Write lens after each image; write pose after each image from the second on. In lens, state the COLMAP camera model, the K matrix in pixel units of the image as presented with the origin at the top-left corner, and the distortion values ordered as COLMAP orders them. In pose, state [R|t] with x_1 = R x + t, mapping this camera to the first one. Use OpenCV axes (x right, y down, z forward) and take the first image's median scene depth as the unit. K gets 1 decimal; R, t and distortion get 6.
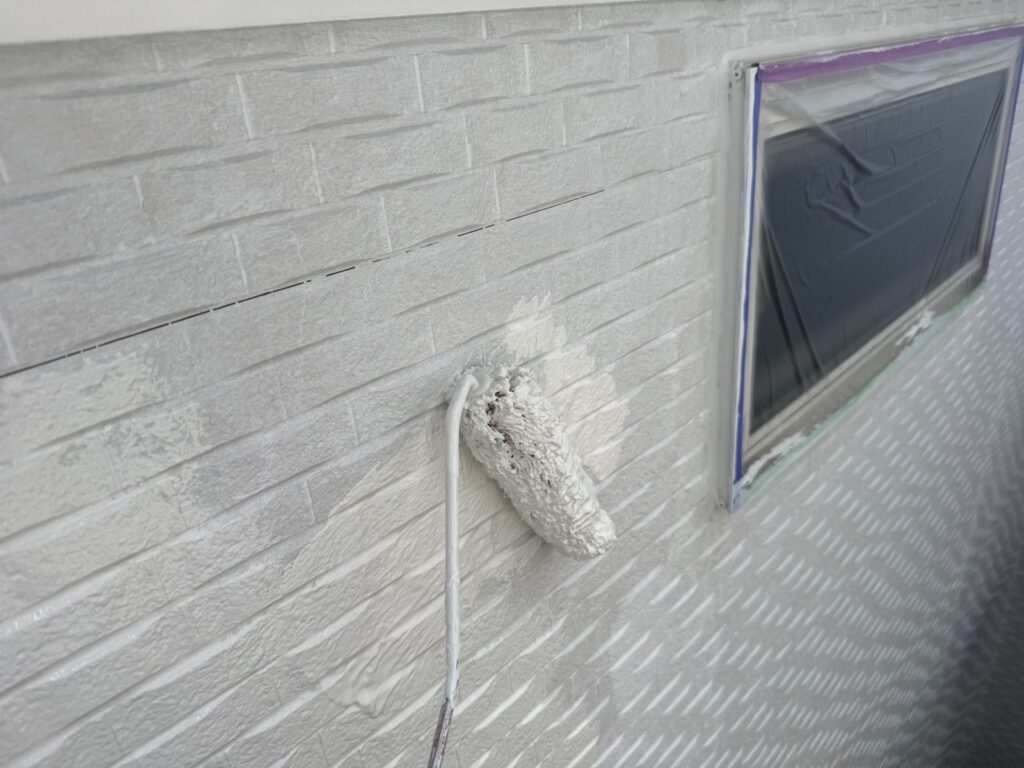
lens RADIAL K [[756.7, 0, 506.3], [0, 756.7, 390.0], [0, 0, 1]] dist [-0.038243, 0.013631]
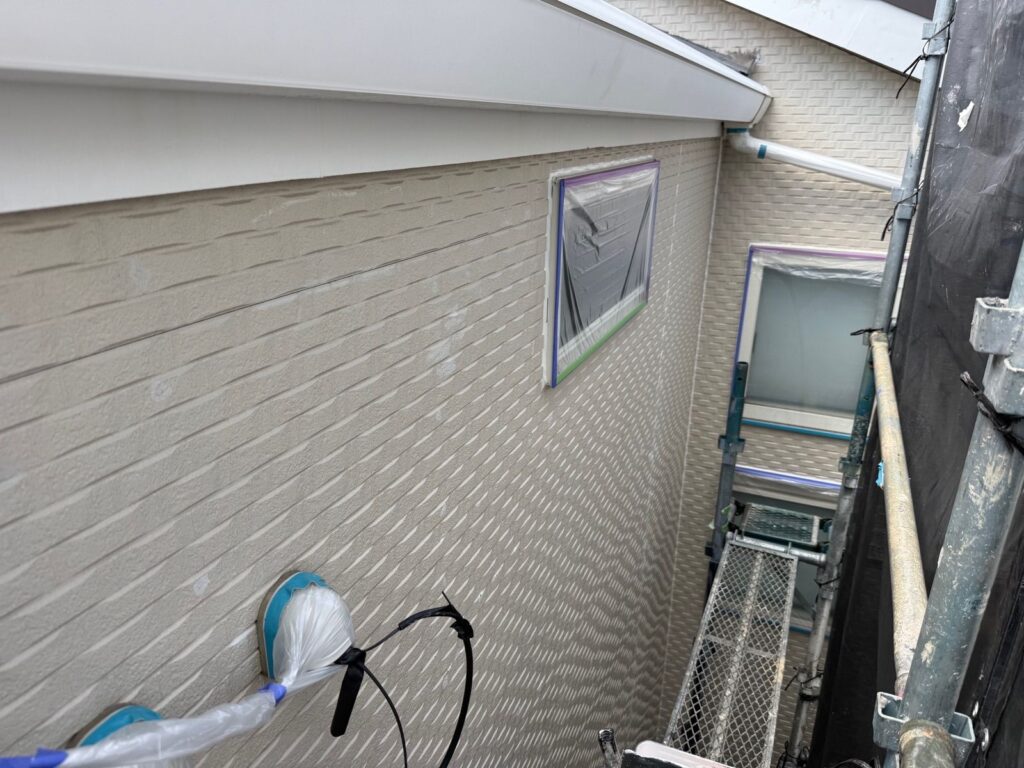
lens RADIAL K [[735.8, 0, 512.6], [0, 735.8, 391.8], [0, 0, 1]] dist [0.004797, -0.029771]
pose [[0.925324, -0.029622, 0.378018, -0.633767], [0.062919, 0.995118, -0.076036, 0.361381], [-0.373920, 0.094142, 0.922671, -0.920190]]
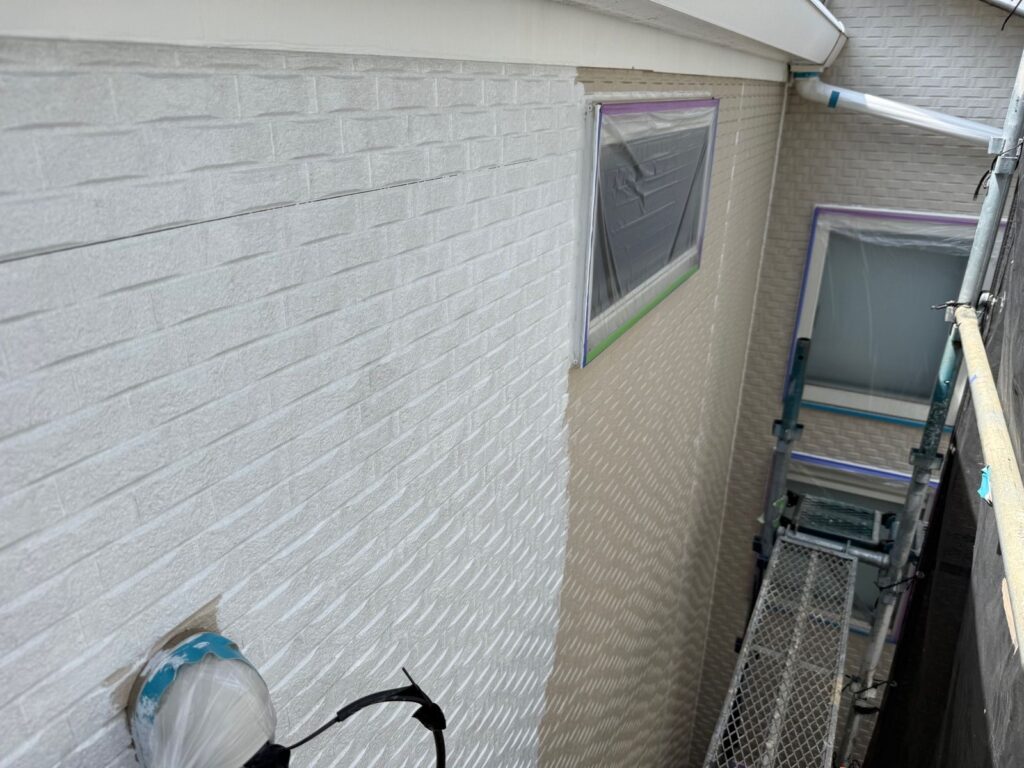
lens RADIAL K [[735.8, 0, 520.7], [0, 735.8, 397.8], [0, 0, 1]] dist [0.004797, -0.029771]
pose [[0.941932, -0.027643, 0.334663, -0.432231], [0.039990, 0.998748, -0.030058, 0.310631], [-0.333413, 0.041696, 0.941858, -0.573505]]
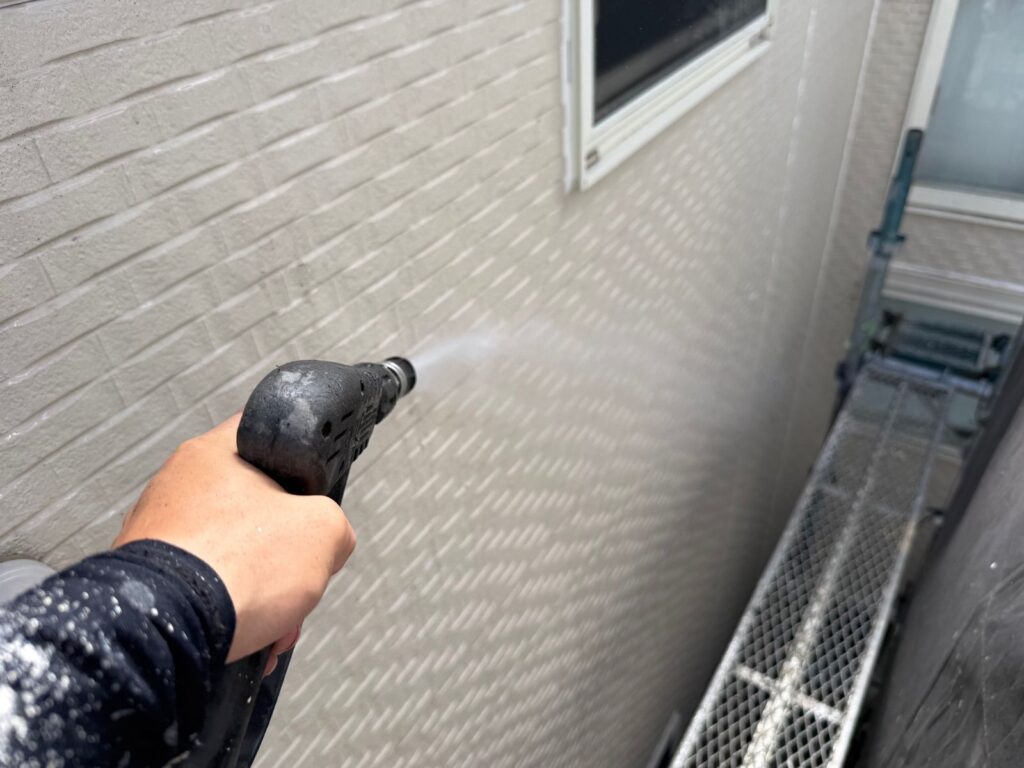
lens RADIAL K [[735.8, 0, 503.5], [0, 735.8, 391.1], [0, 0, 1]] dist [0.004797, -0.029771]
pose [[0.980458, -0.106835, 0.165191, -0.119635], [0.070933, 0.975193, 0.209684, 0.260295], [-0.183494, -0.193869, 0.963714, -0.387550]]
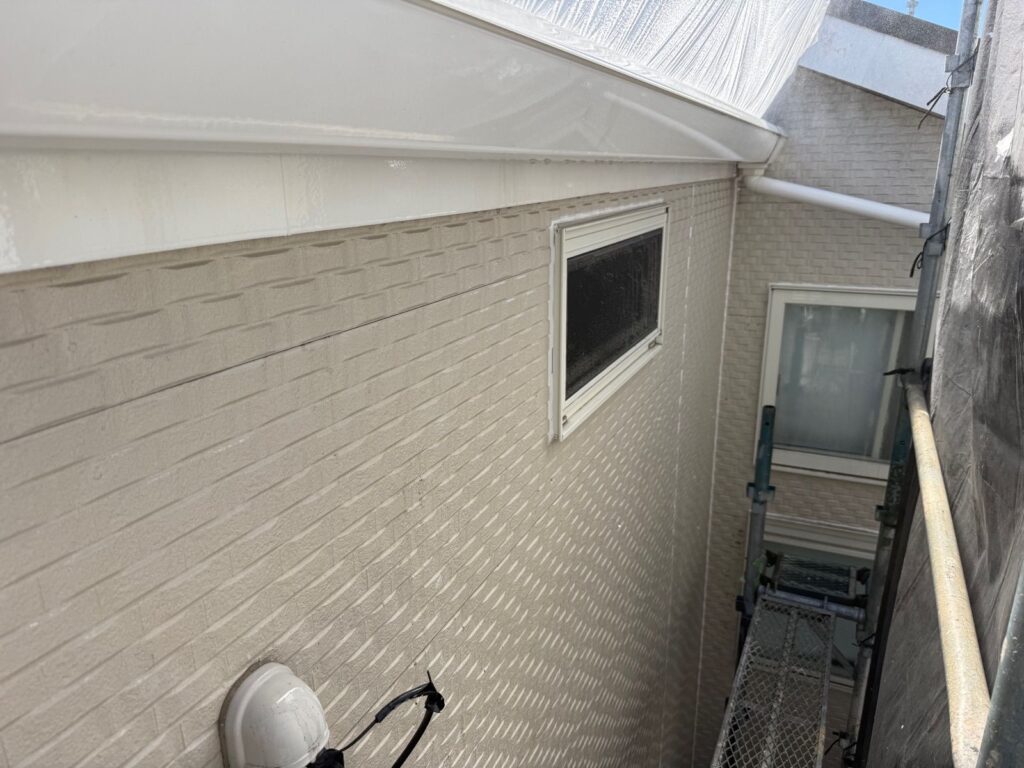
lens RADIAL K [[735.8, 0, 501.2], [0, 735.8, 380.2], [0, 0, 1]] dist [0.004797, -0.029771]
pose [[0.942526, -0.019702, 0.333552, -0.538749], [0.073775, 0.985894, -0.150235, 0.316341], [-0.325887, 0.166208, 0.930684, -0.846709]]
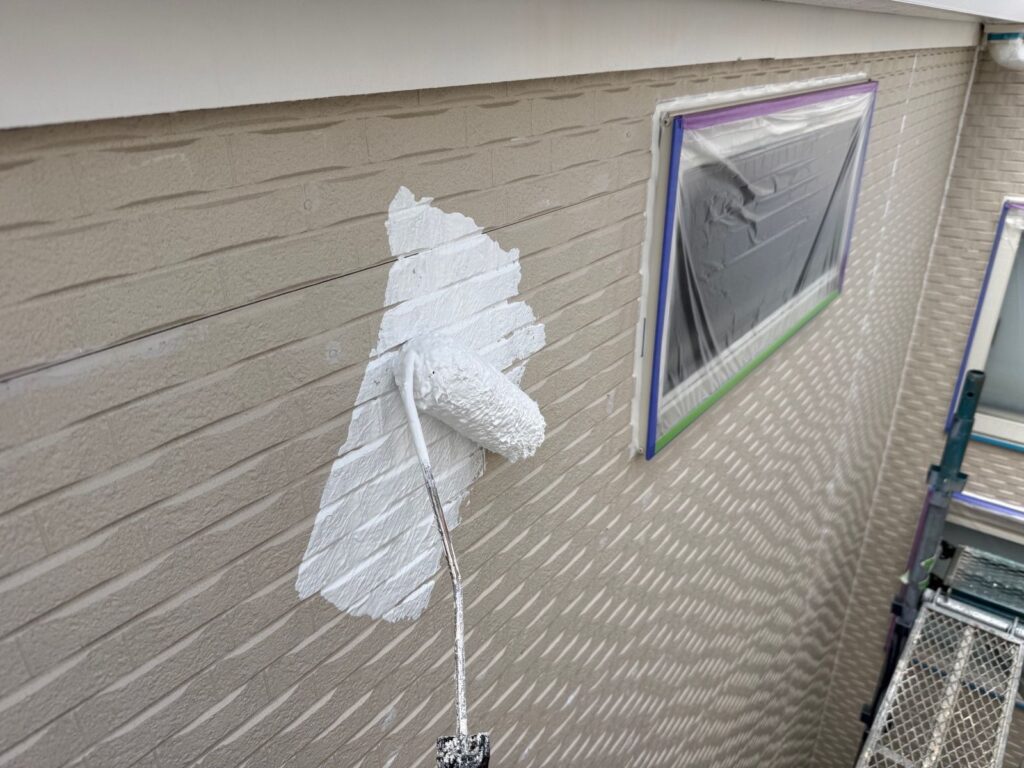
lens RADIAL K [[735.8, 0, 523.6], [0, 735.8, 394.1], [0, 0, 1]] dist [0.004797, -0.029771]
pose [[0.987929, 0.013542, 0.154312, -0.123078], [-0.015812, 0.999784, 0.013494, 0.047567], [-0.154096, -0.015771, 0.987930, -0.239309]]
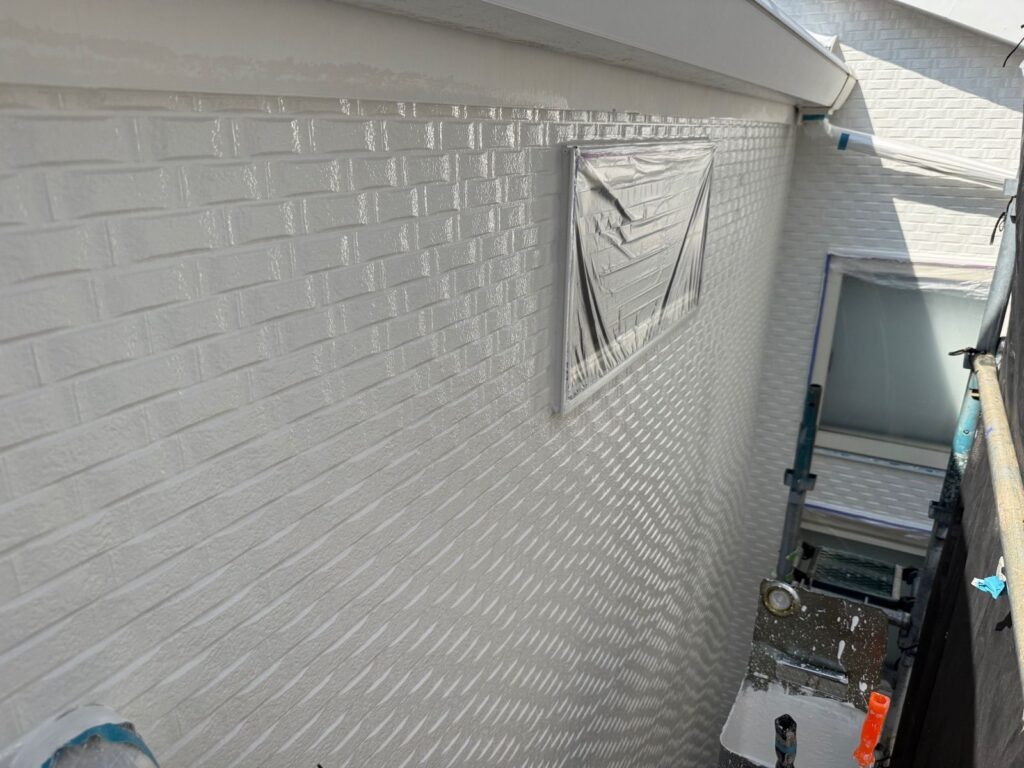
lens RADIAL K [[735.8, 0, 510.8], [0, 735.8, 396.0], [0, 0, 1]] dist [0.004797, -0.029771]
pose [[0.956078, -0.001825, 0.293106, -0.305273], [0.029304, 0.995566, -0.089387, 0.290125], [-0.291643, 0.094050, 0.951892, -0.541090]]
